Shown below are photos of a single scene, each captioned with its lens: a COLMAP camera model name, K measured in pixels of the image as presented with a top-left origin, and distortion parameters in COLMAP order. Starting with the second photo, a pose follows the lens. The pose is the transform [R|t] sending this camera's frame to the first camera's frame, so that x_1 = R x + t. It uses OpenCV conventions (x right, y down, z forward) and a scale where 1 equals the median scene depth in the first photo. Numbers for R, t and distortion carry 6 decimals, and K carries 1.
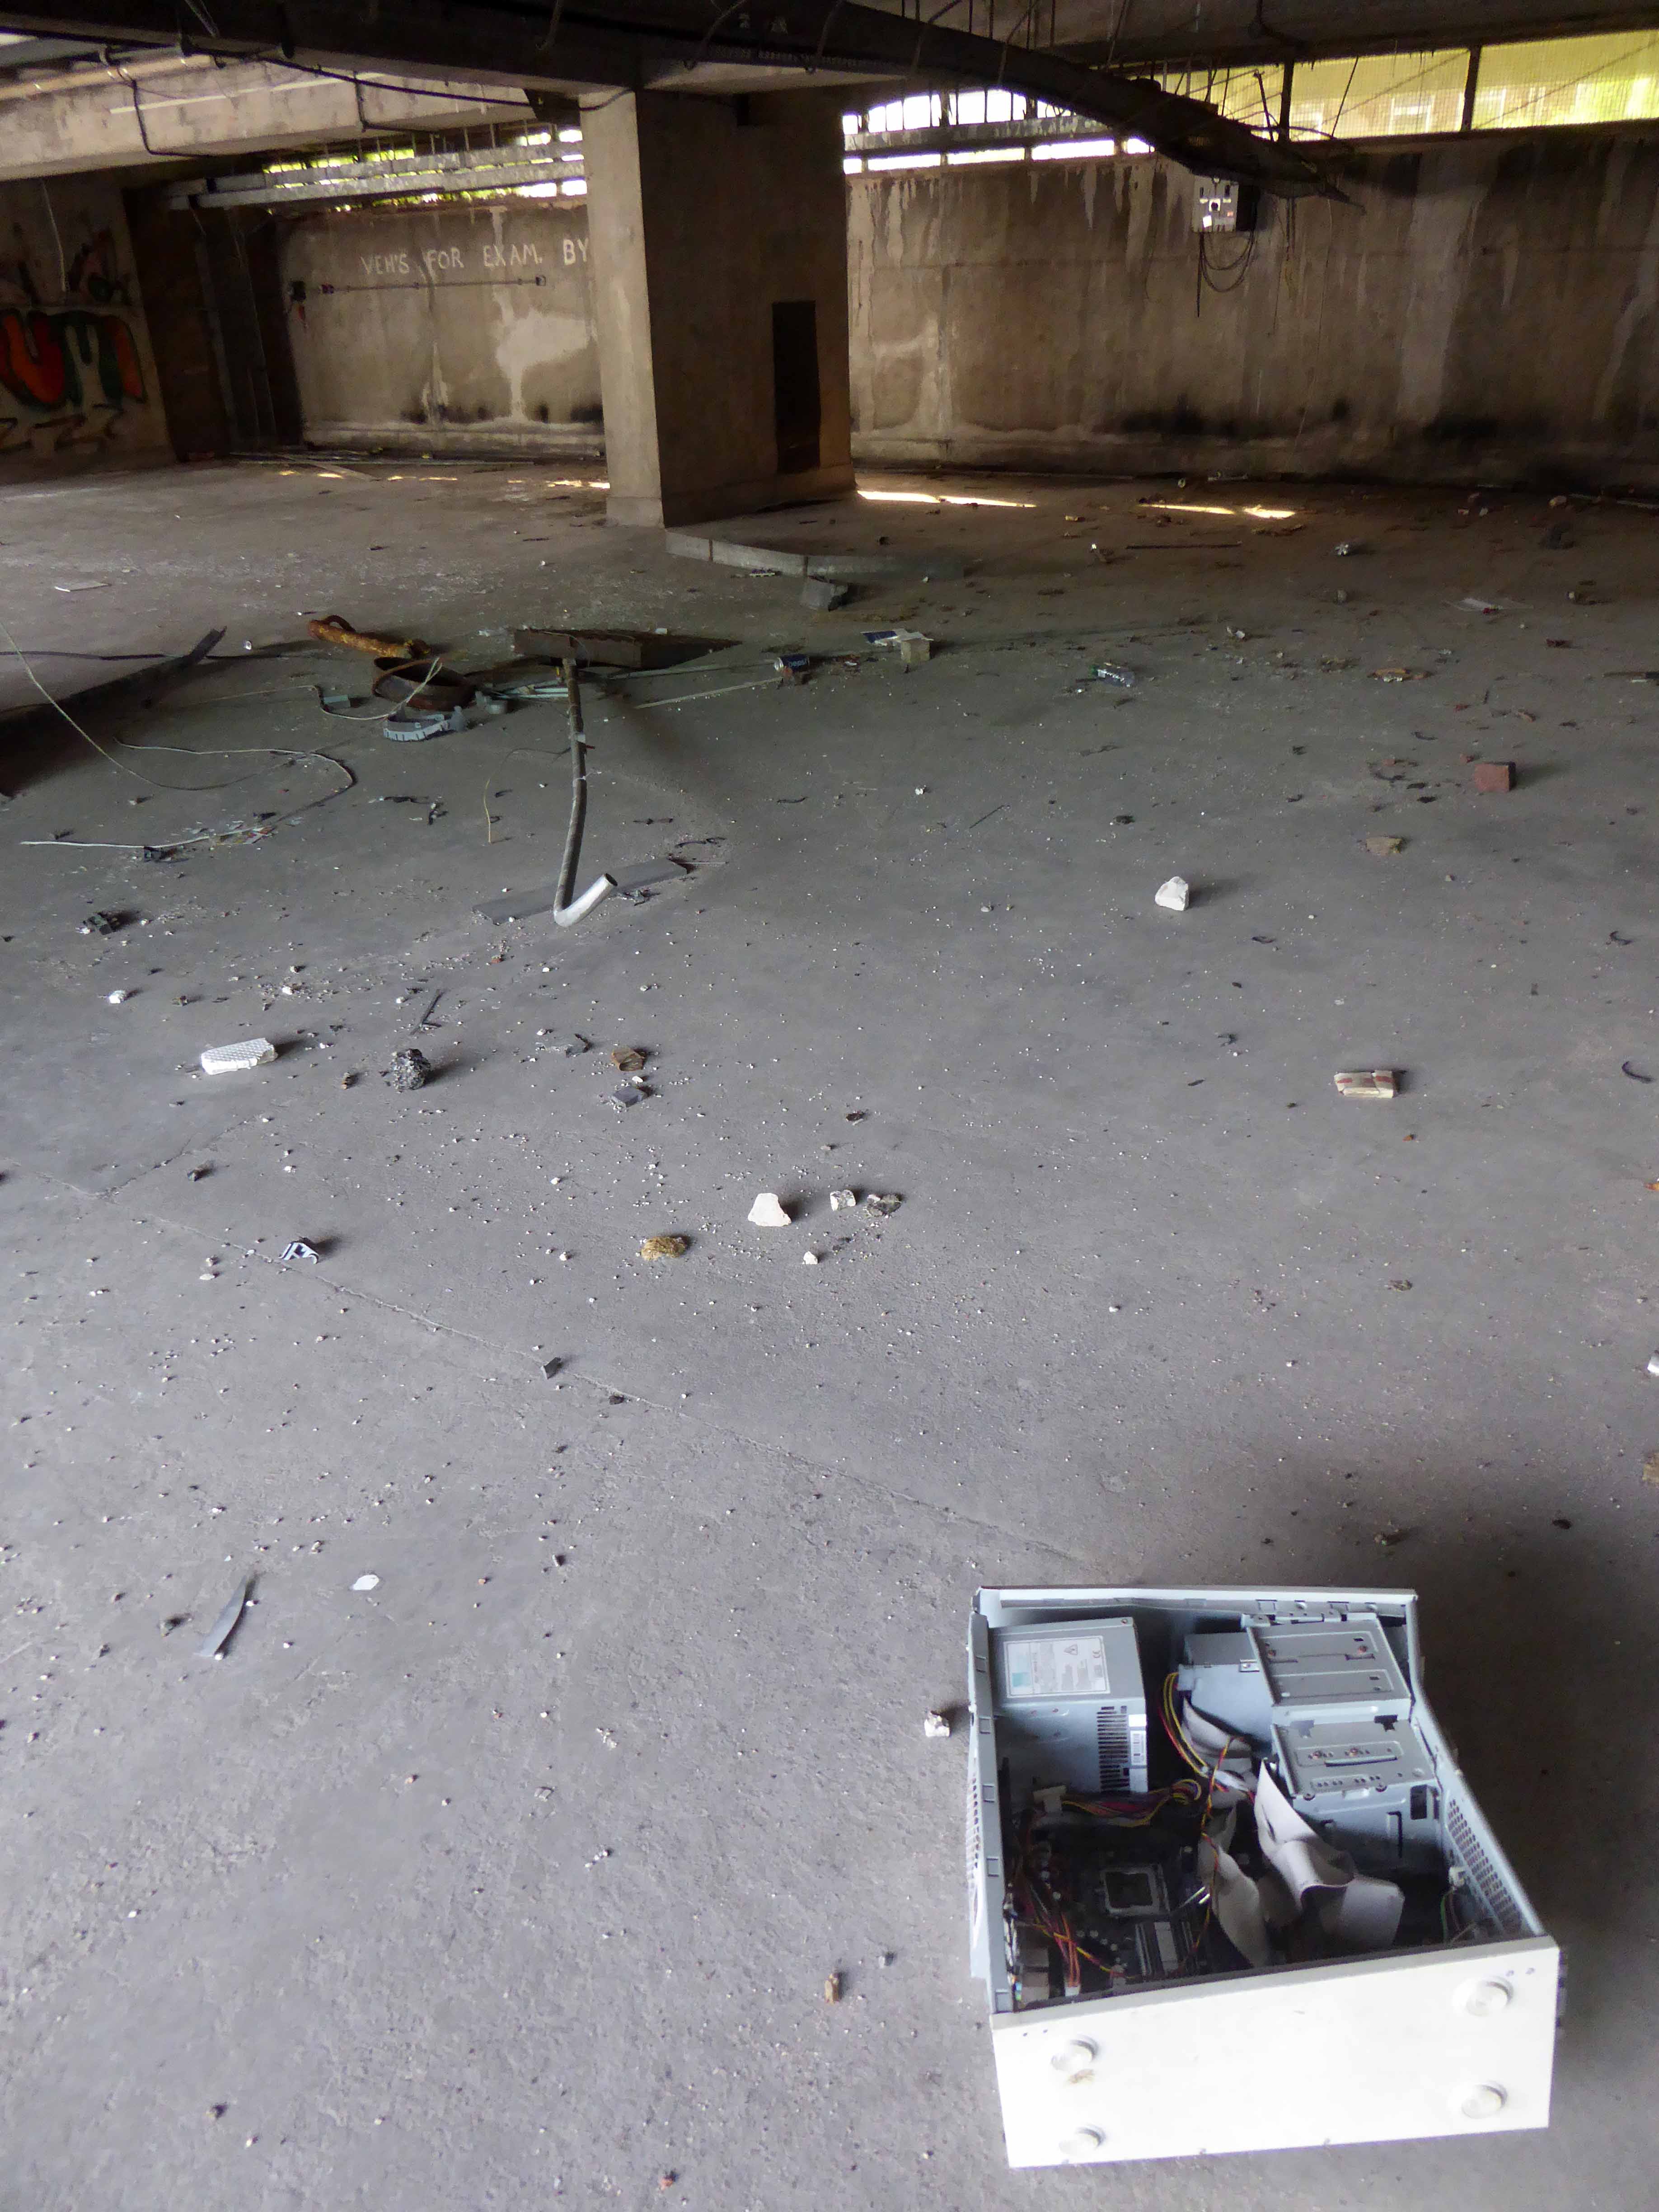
lens RADIAL K [[1639.7, 0, 819.9], [0, 1639.7, 1123.7], [0, 0, 1]] dist [-0.015888, 0.009490]
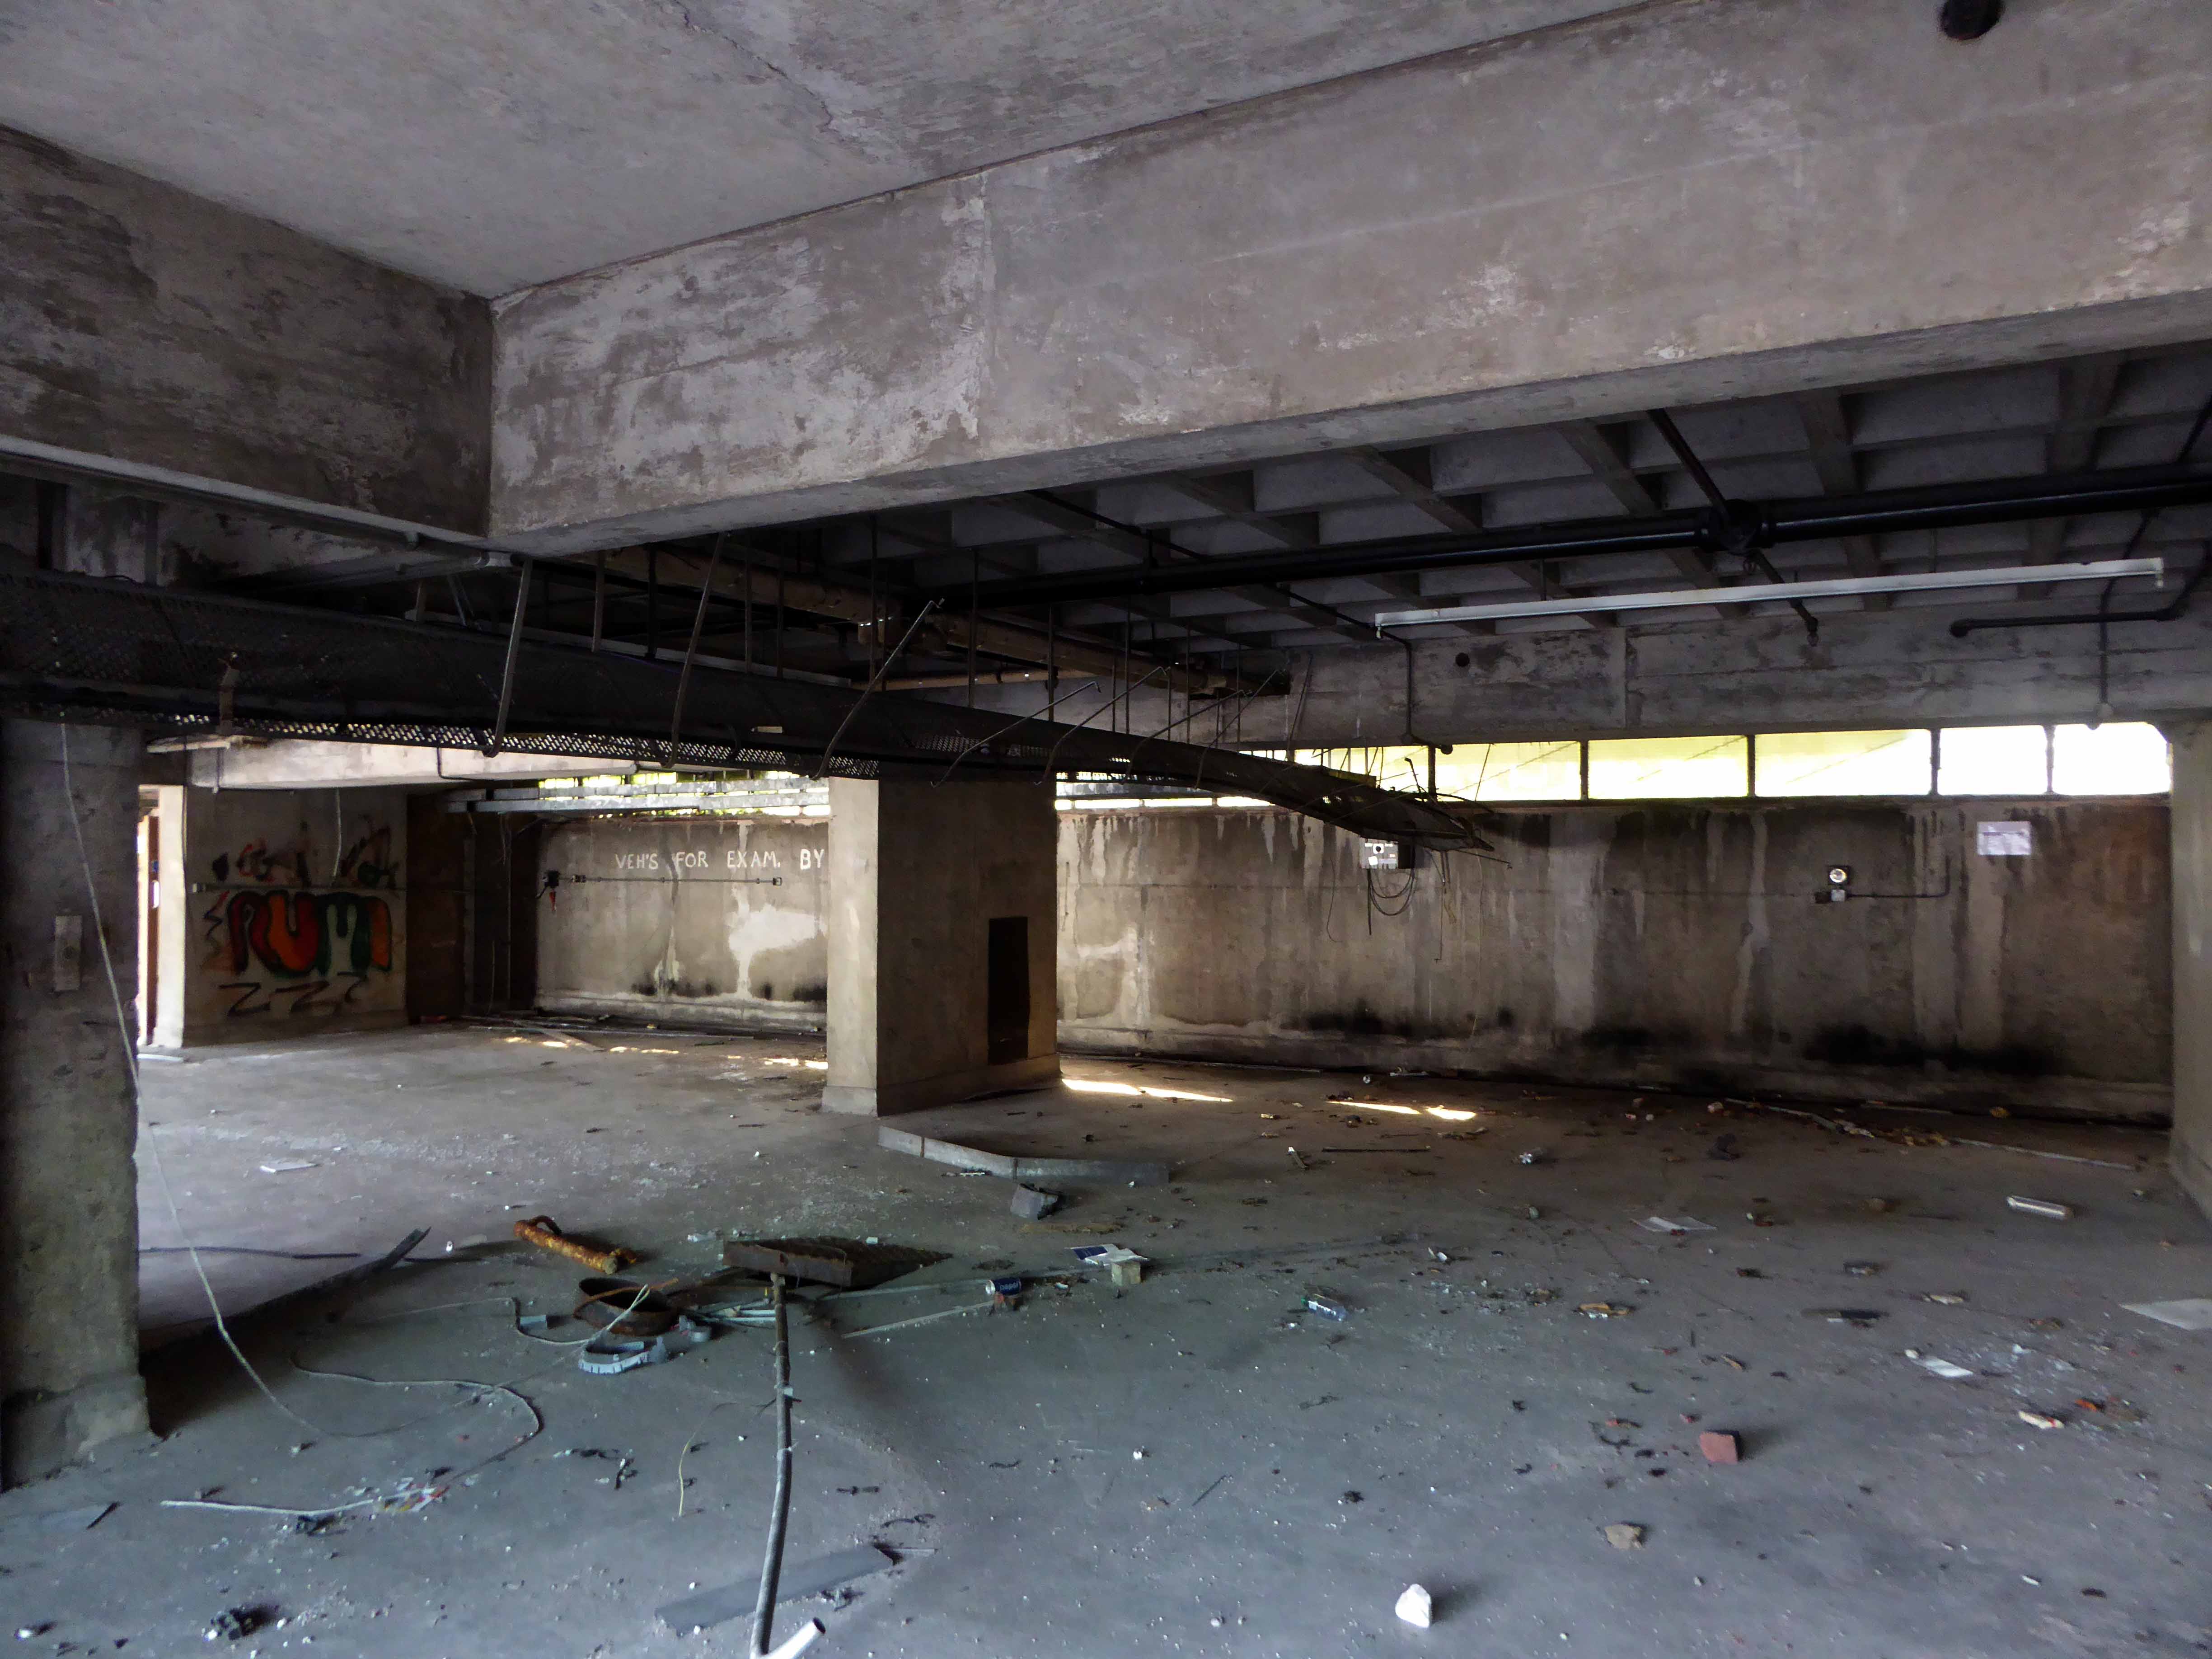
lens RADIAL K [[1639.7, 0, 1115.7], [0, 1639.7, 817.7], [0, 0, 1]] dist [-0.015888, 0.009490]
pose [[0.997938, 0.031773, 0.055778, -0.007077], [-0.001150, 0.877627, -0.479343, -0.028177], [-0.064182, 0.478290, 0.875854, -0.007789]]
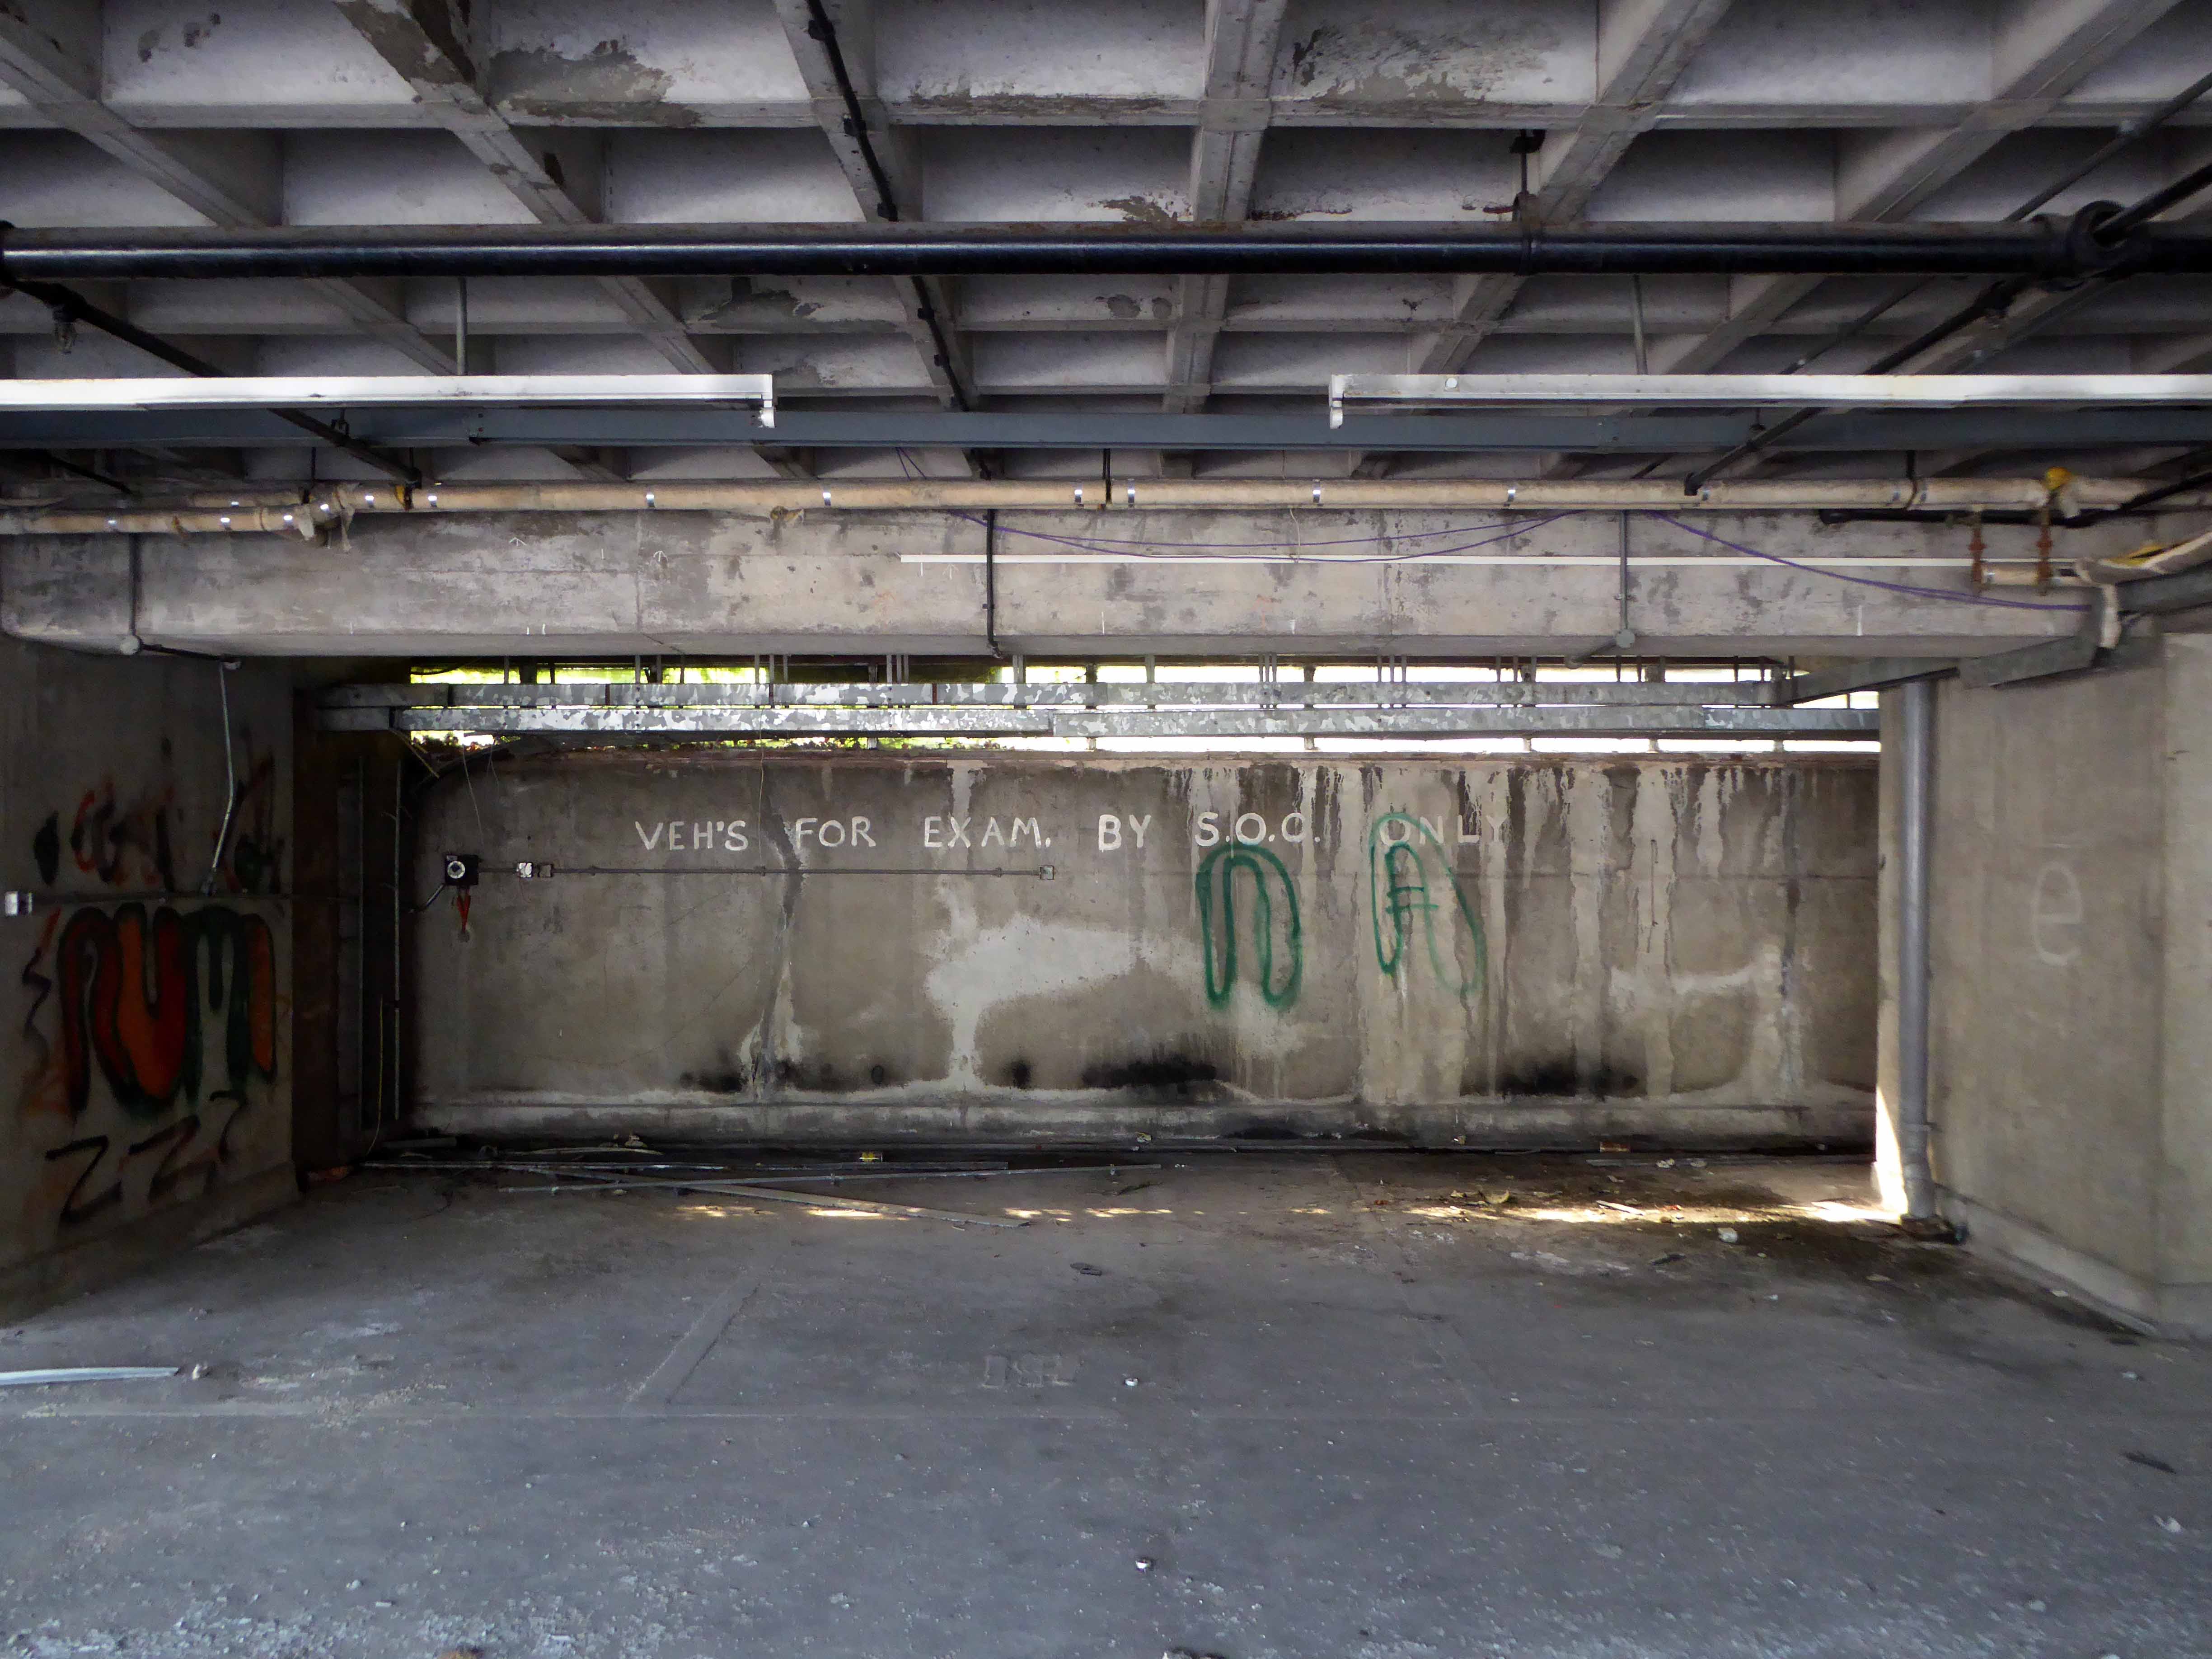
lens RADIAL K [[1878.5, 0, 1108.2], [0, 1878.5, 821.4], [0, 0, 1]] dist [0.009928, -0.004370]
pose [[0.838519, 0.037575, 0.543576, -0.662050], [0.222193, 0.887322, -0.404092, -0.305428], [-0.497510, 0.459618, 0.735687, 0.579644]]
